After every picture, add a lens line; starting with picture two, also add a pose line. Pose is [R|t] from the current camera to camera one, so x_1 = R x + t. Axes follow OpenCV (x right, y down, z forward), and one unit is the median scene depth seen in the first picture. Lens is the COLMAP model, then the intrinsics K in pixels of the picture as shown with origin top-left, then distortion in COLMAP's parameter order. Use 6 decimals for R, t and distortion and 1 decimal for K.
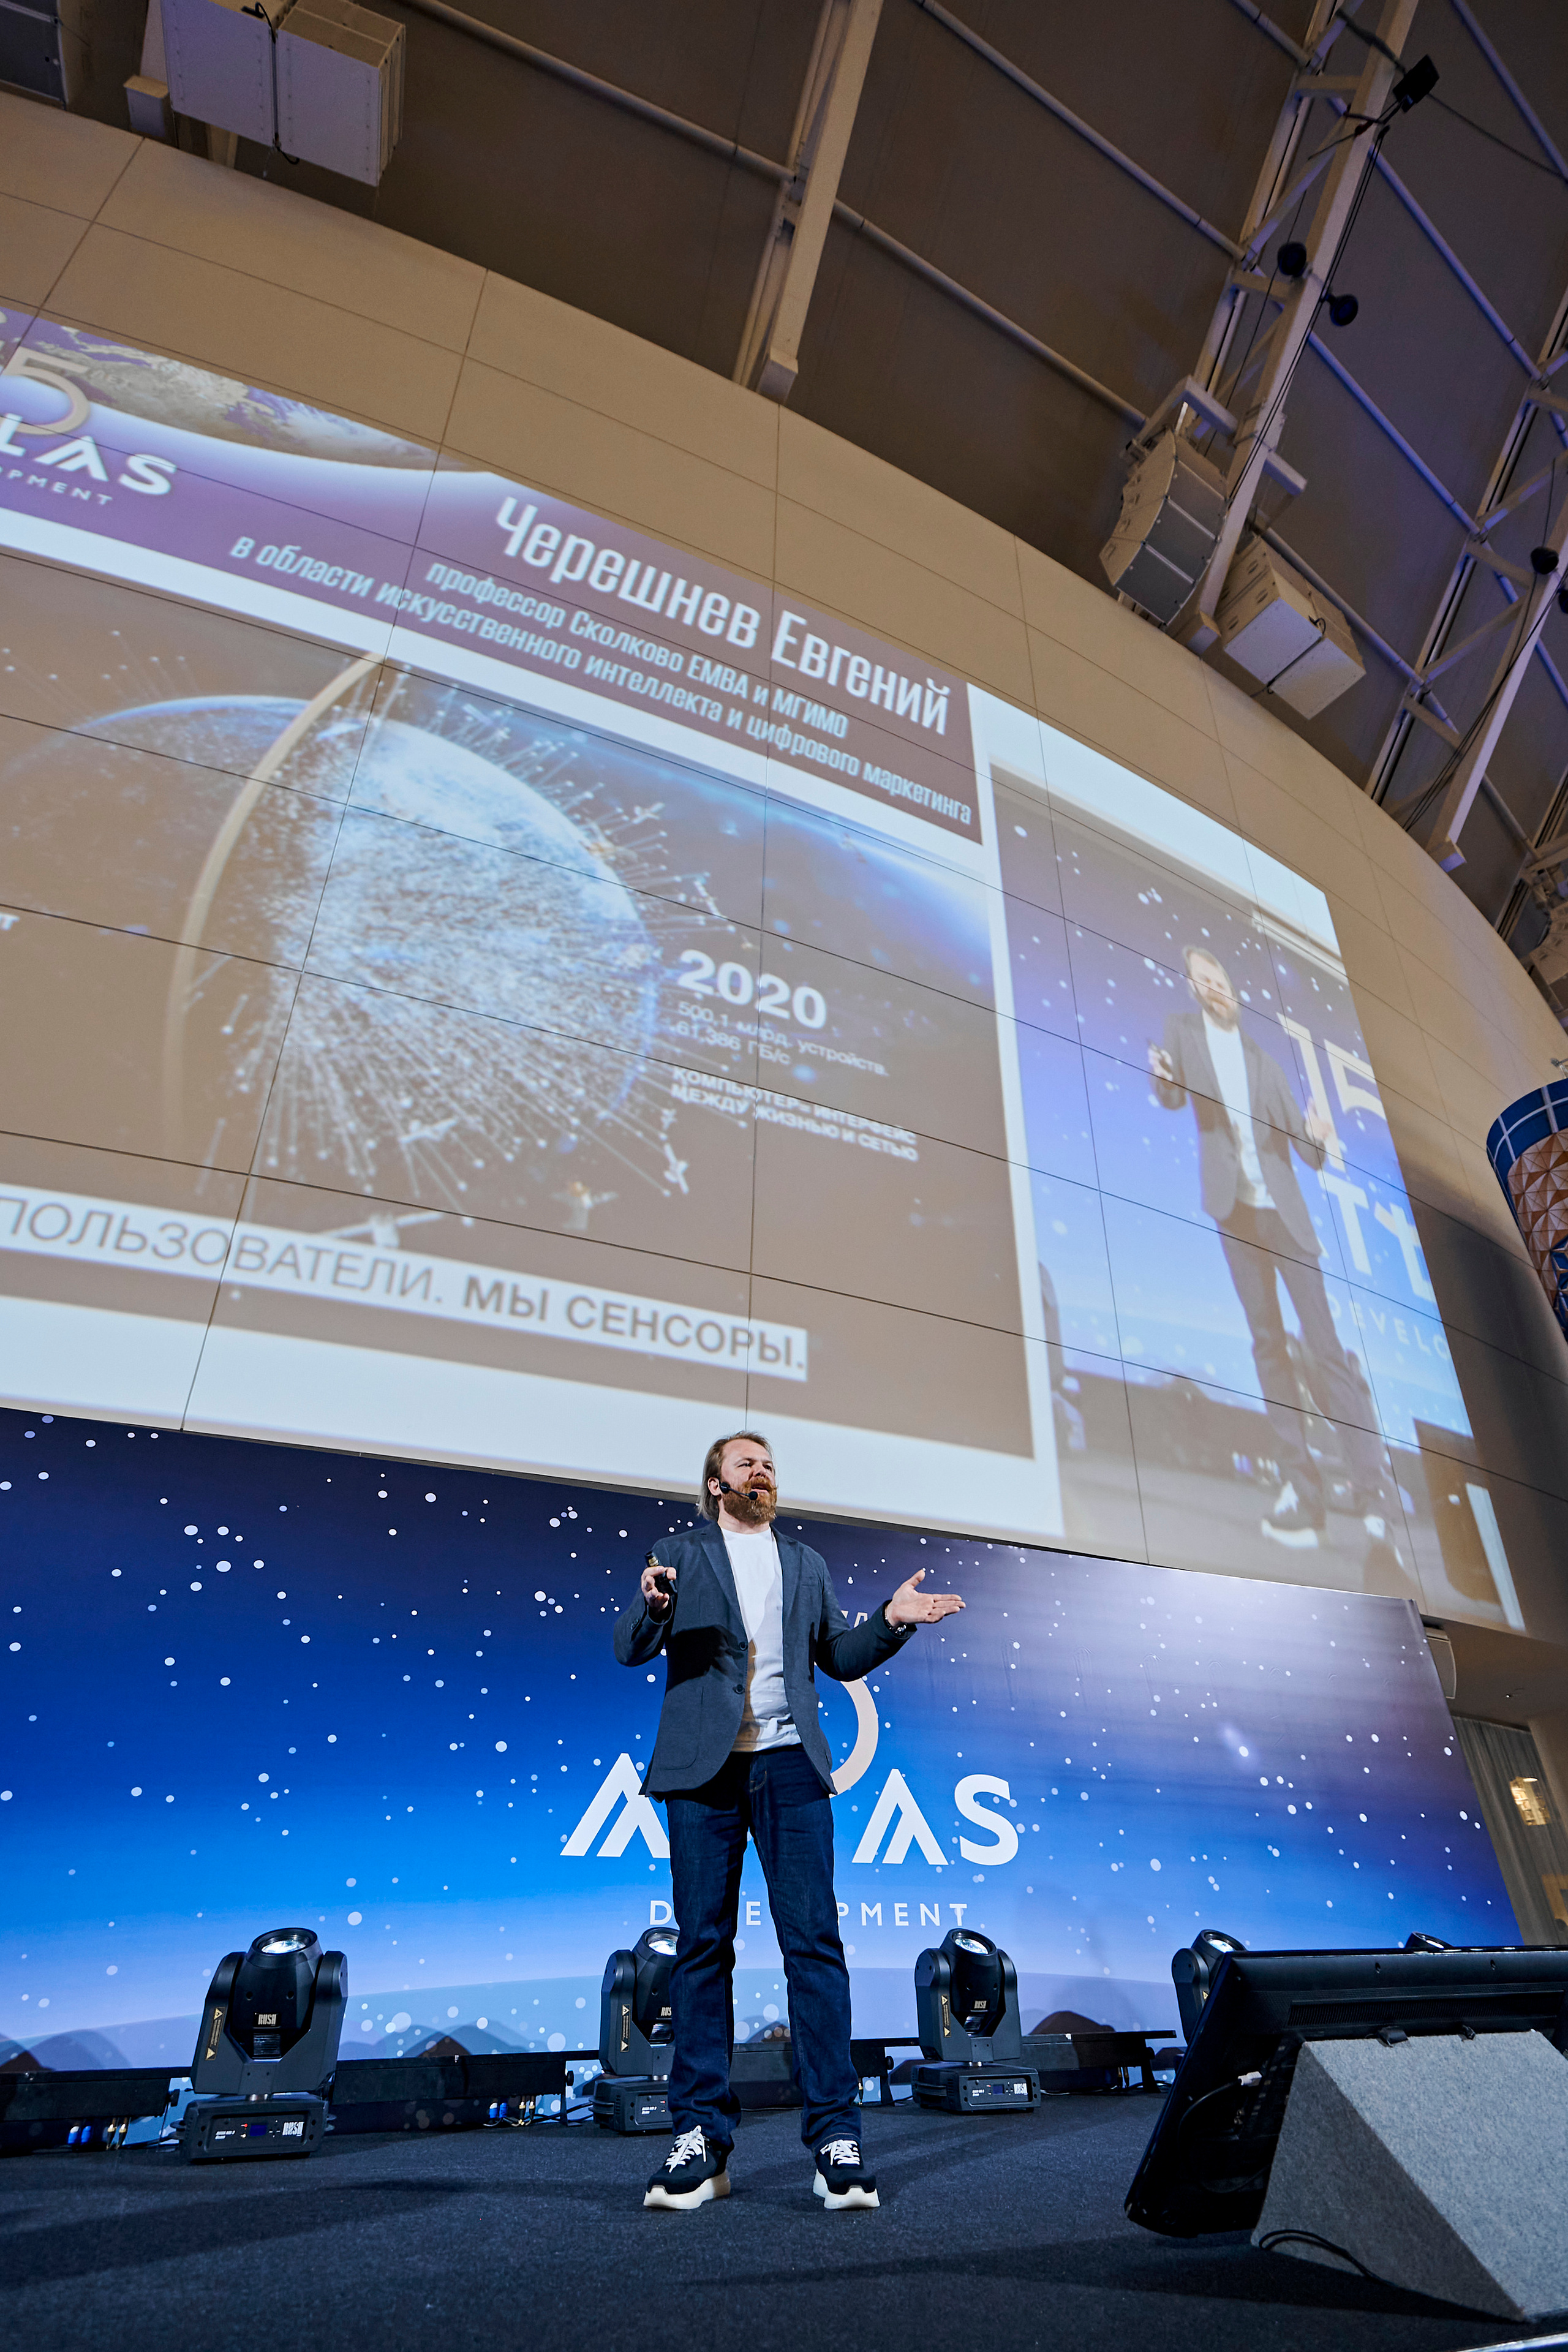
lens RADIAL K [[1136.4, 0, 759.2], [0, 1136.4, 1220.9], [0, 0, 1]] dist [0.001265, -0.000186]
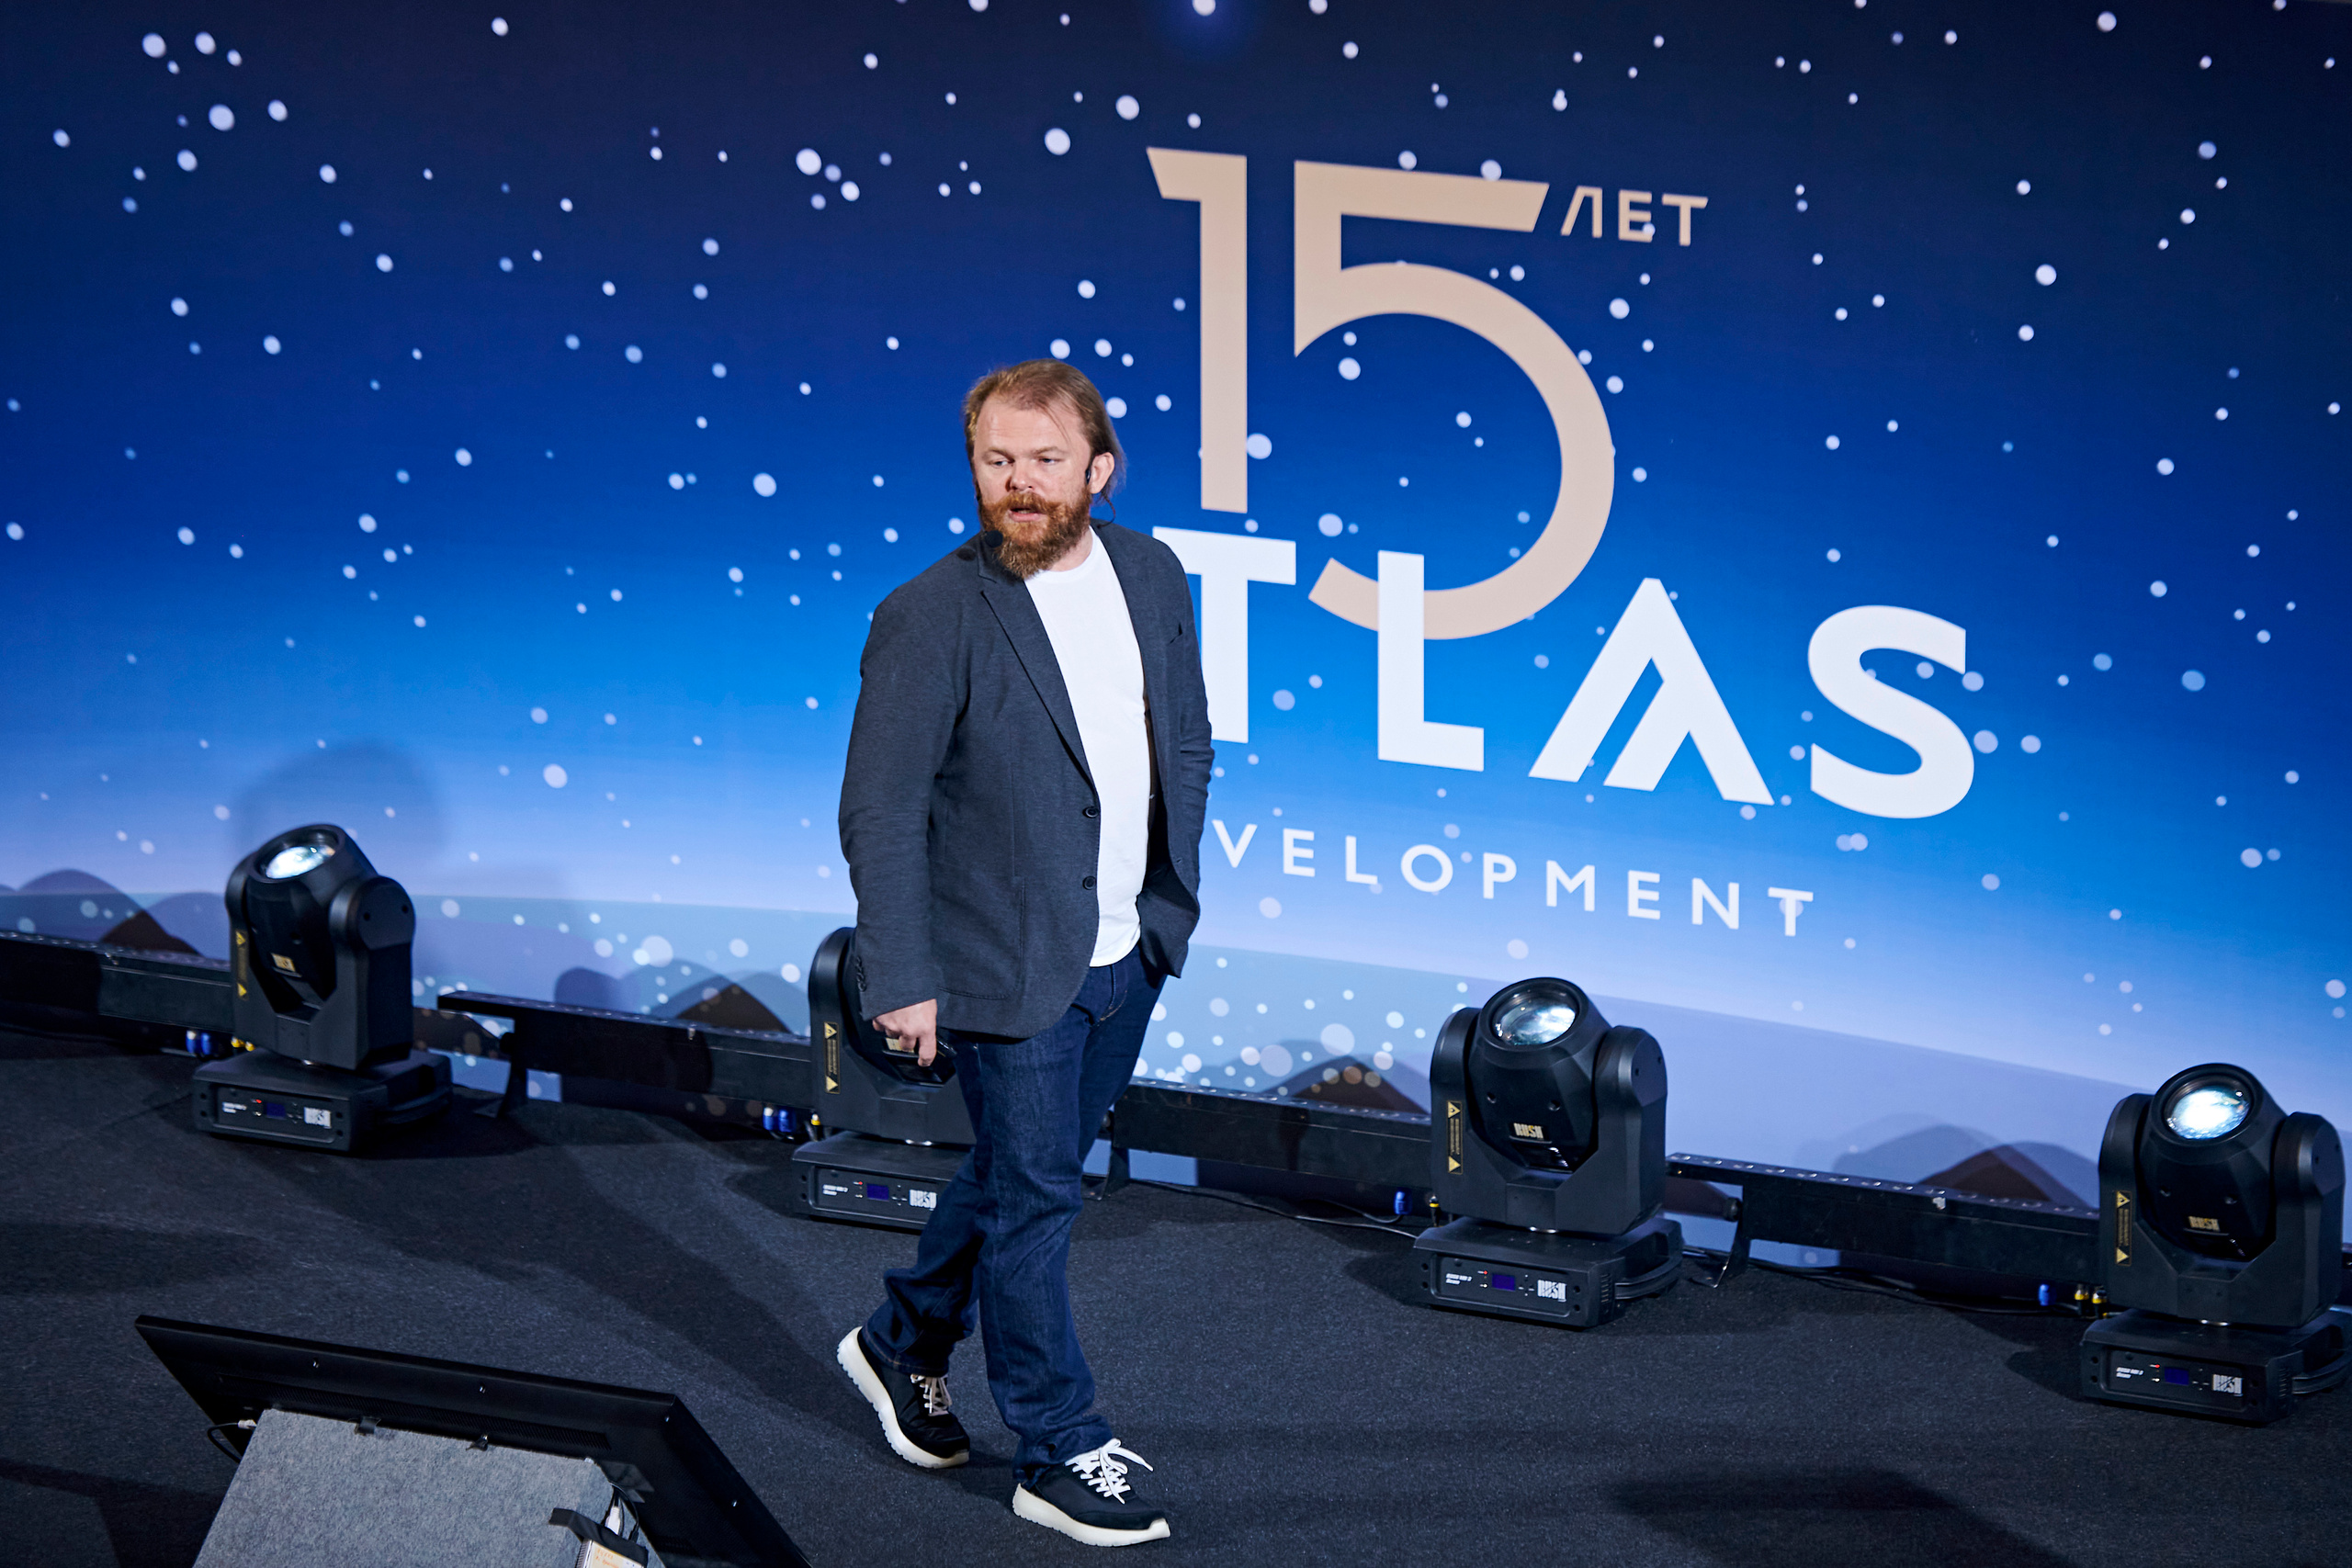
lens RADIAL K [[11097.3, 0, 1169.9], [0, 11097.3, 796.7], [0, 0, 1]] dist [-0.267805, 0.000000]
pose [[0.602080, 0.181682, -0.777491, 2.871336], [0.436106, 0.740850, 0.510835, -1.408432], [0.668814, -0.646631, 0.366819, -0.511900]]
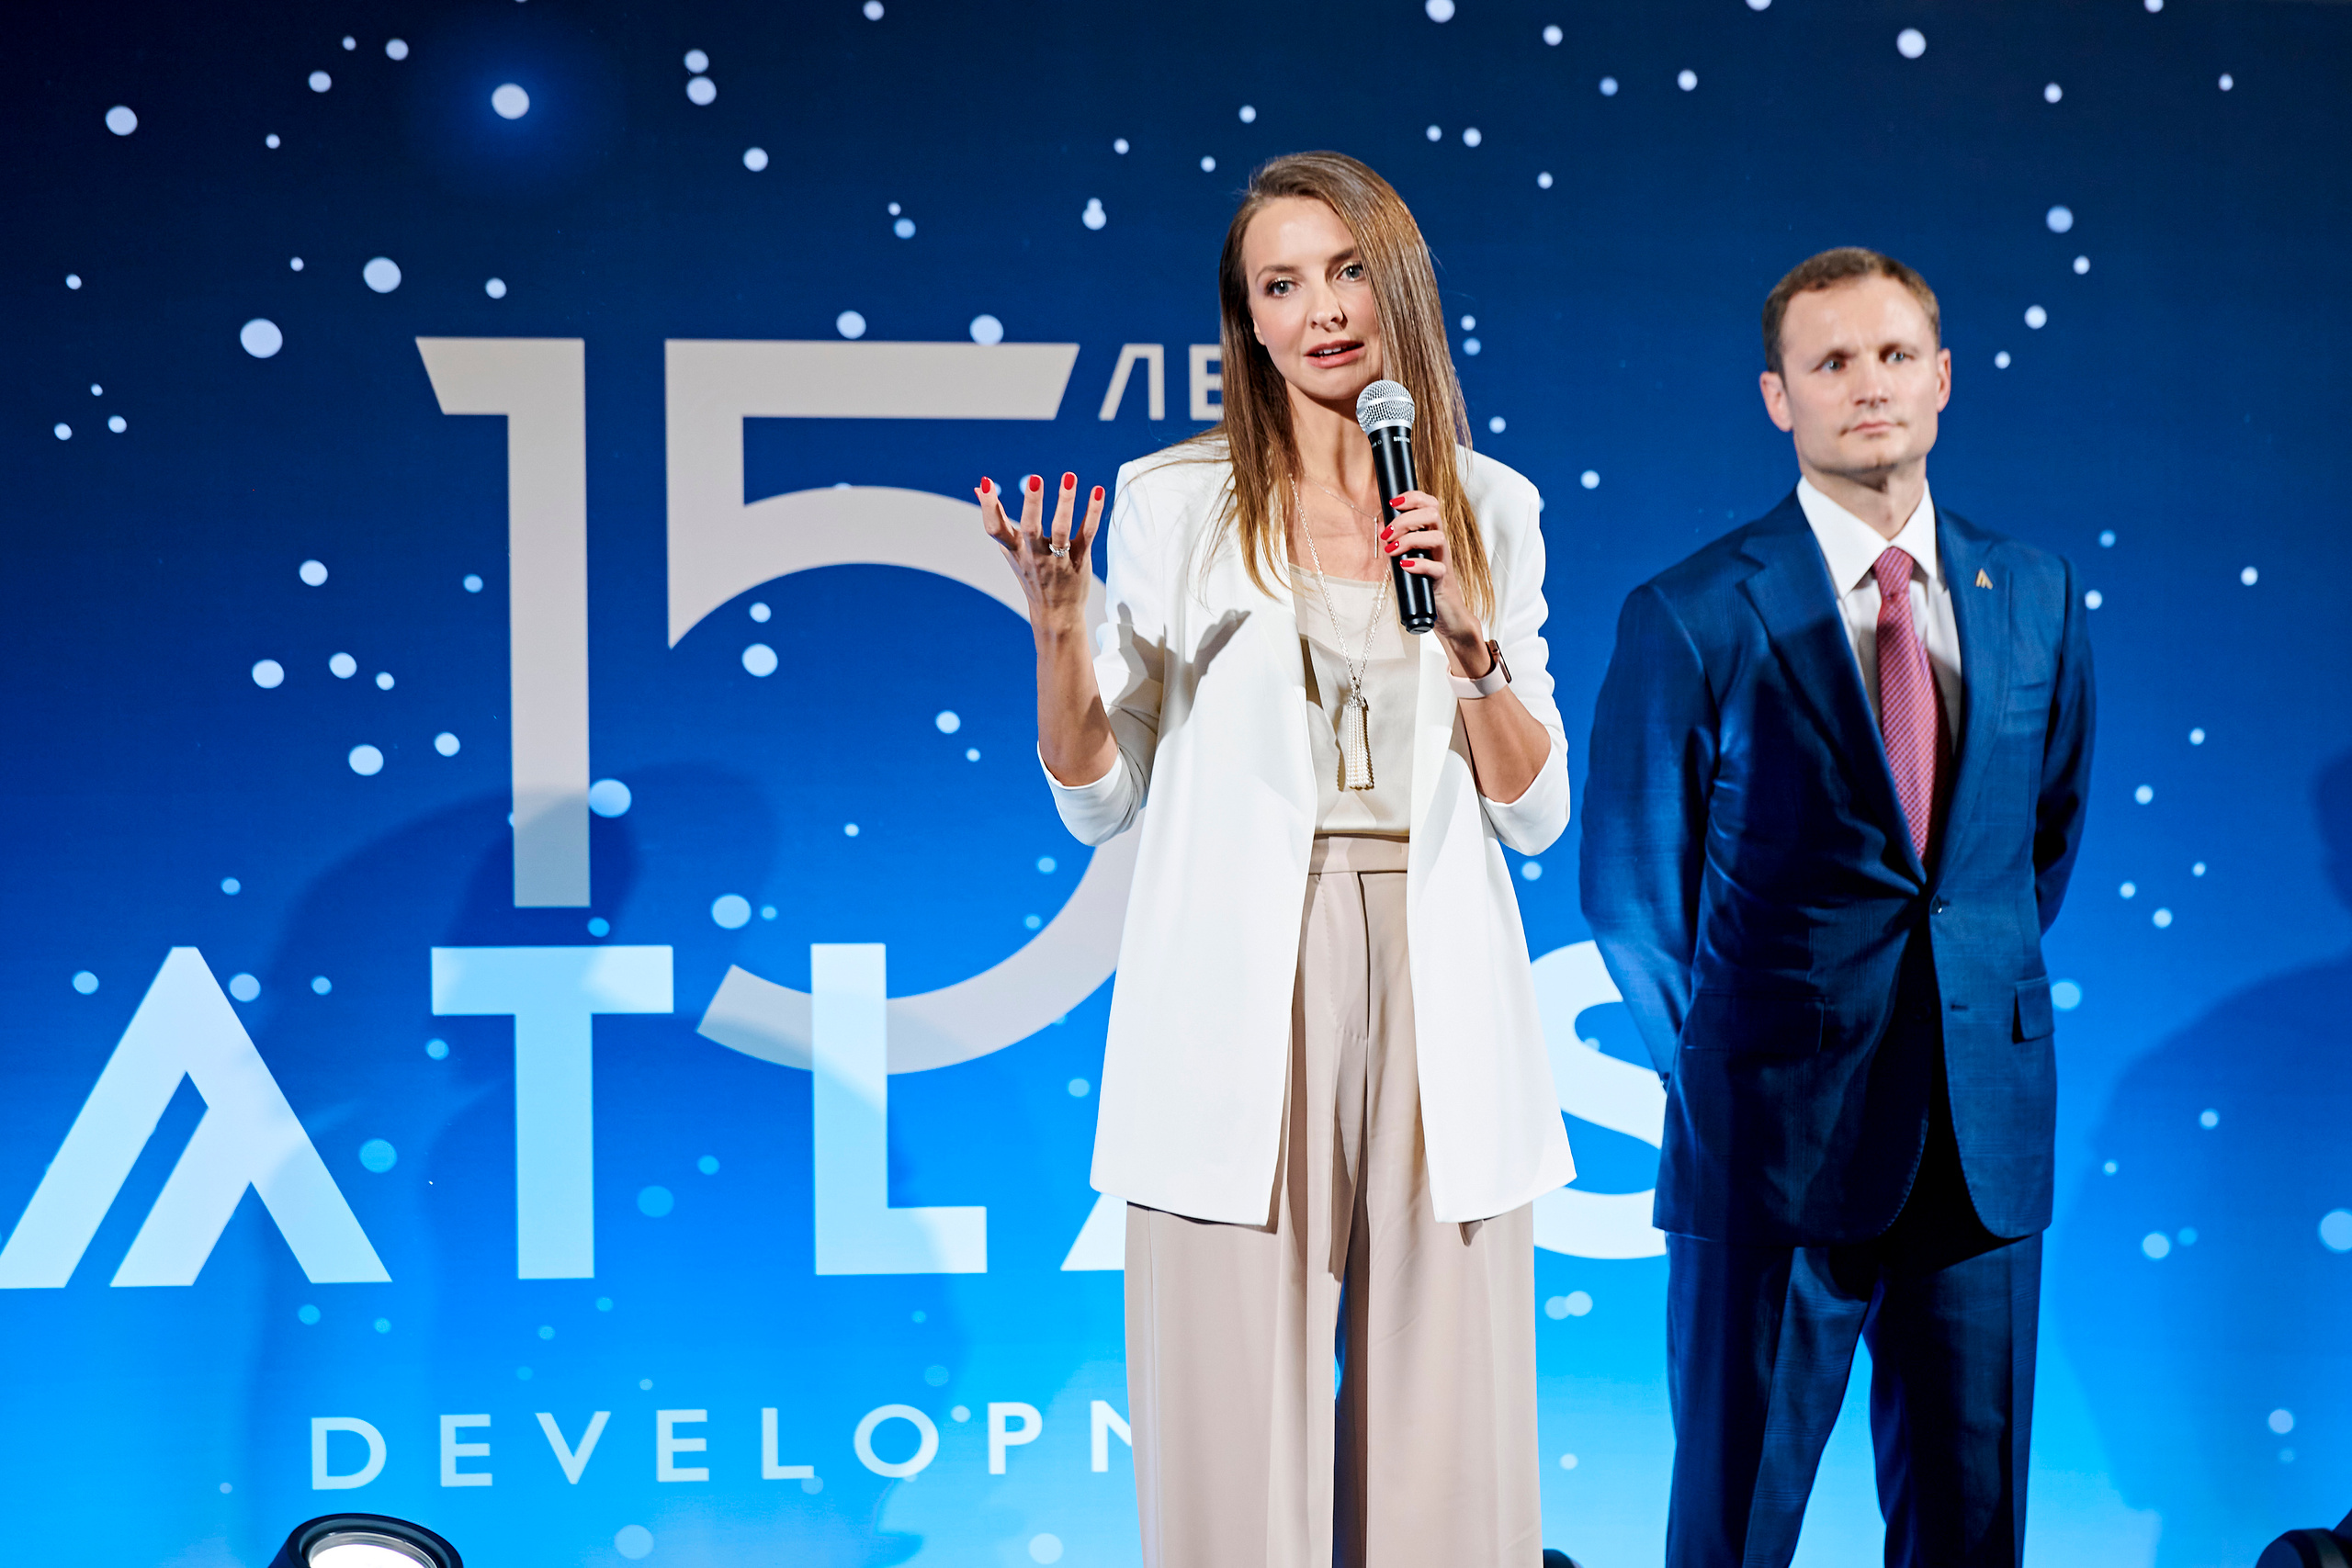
lens RADIAL K [[14025.6, 0, 1175.5], [0, 14025.6, 792.2], [0, 0, 1]] dist [-0.211582, 0.000000]
pose [[0.999794, -0.007398, -0.018927, 0.158108], [0.016206, 0.852178, 0.523002, -1.145907], [0.012260, -0.523200, 0.852122, -1.595625]]
